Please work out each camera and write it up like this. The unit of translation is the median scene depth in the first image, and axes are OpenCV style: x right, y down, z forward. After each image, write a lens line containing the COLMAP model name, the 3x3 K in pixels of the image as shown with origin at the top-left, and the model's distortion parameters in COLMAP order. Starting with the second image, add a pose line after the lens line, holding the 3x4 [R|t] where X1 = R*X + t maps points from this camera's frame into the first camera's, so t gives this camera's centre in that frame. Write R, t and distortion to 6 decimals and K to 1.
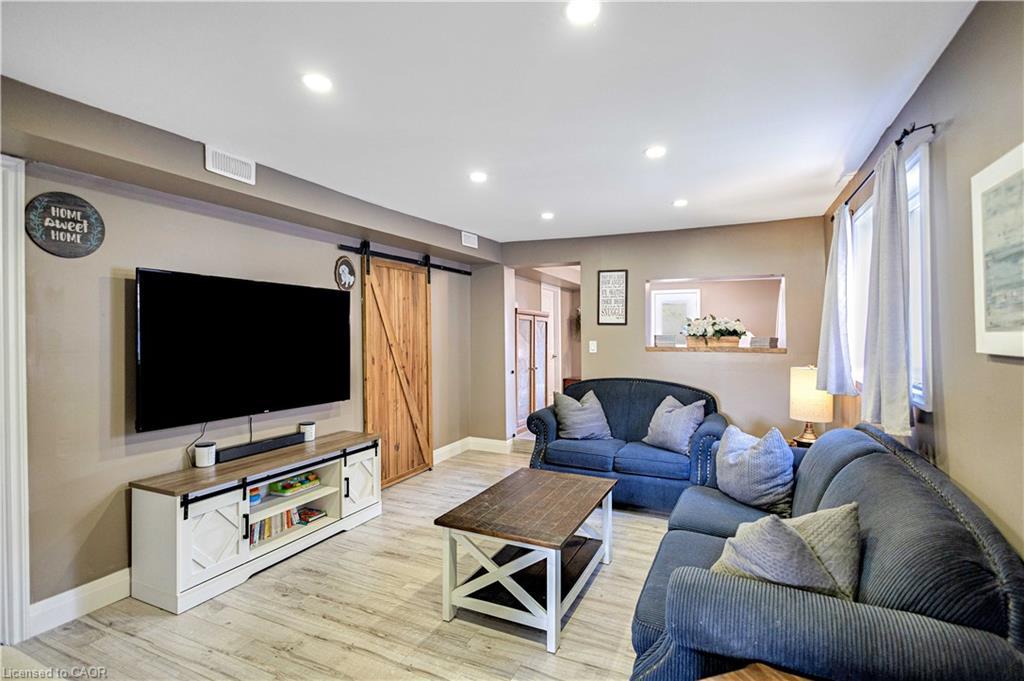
lens RADIAL K [[487.9, 0, 504.4], [0, 487.9, 333.1], [0, 0, 1]] dist [0.005525, -0.000727]
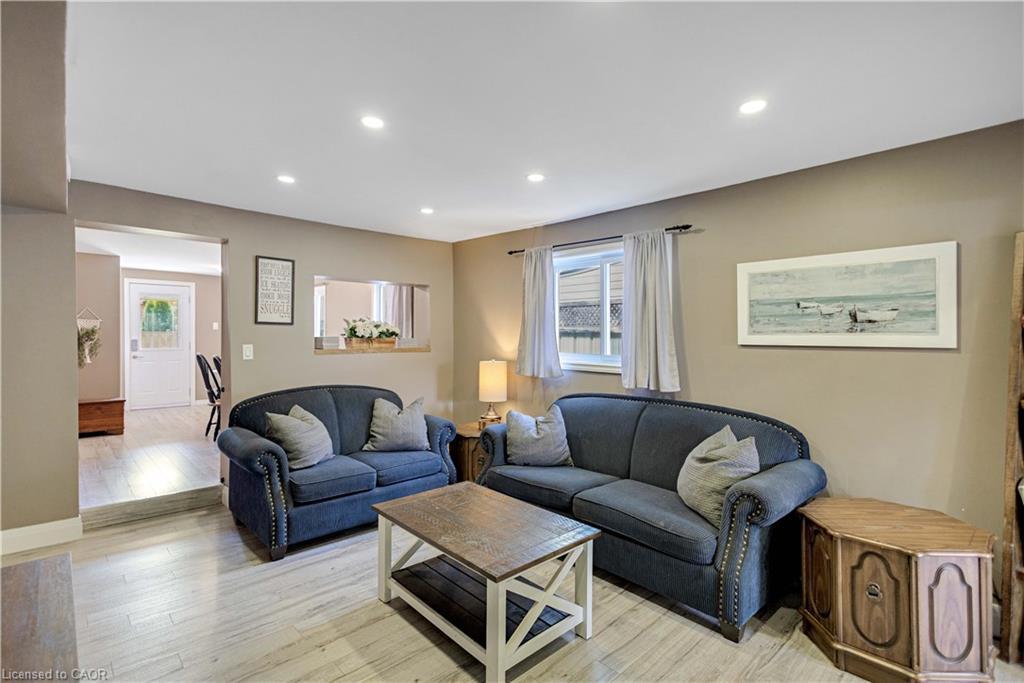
lens RADIAL K [[489.9, 0, 514.9], [0, 489.9, 336.9], [0, 0, 1]] dist [0.010935, 0.000443]
pose [[0.351159, -0.002691, 0.936312, -0.420177], [-0.002363, 0.999990, 0.003760, -0.000028], [-0.936313, -0.003533, 0.351149, 0.341115]]
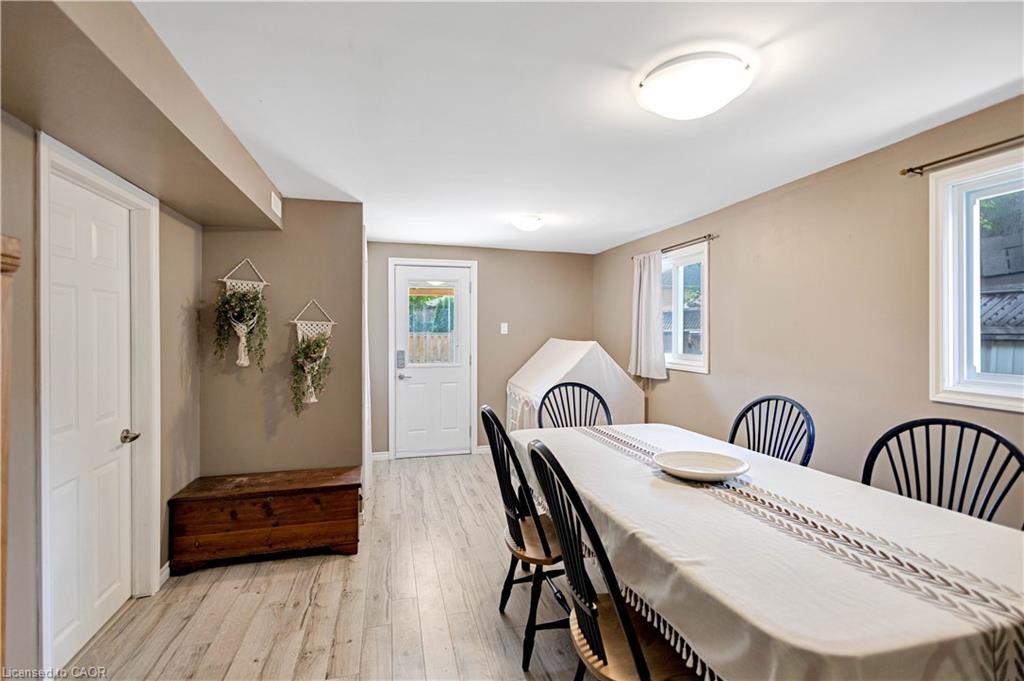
lens RADIAL K [[470.3, 0, 512.0], [0, 470.3, 340.5], [0, 0, 1]] dist [0.002176, -0.000307]
pose [[0.759003, -0.013070, 0.650956, 0.163224], [0.000959, 0.999820, 0.018956, -0.022268], [-0.651087, -0.013763, 0.758878, 1.131912]]
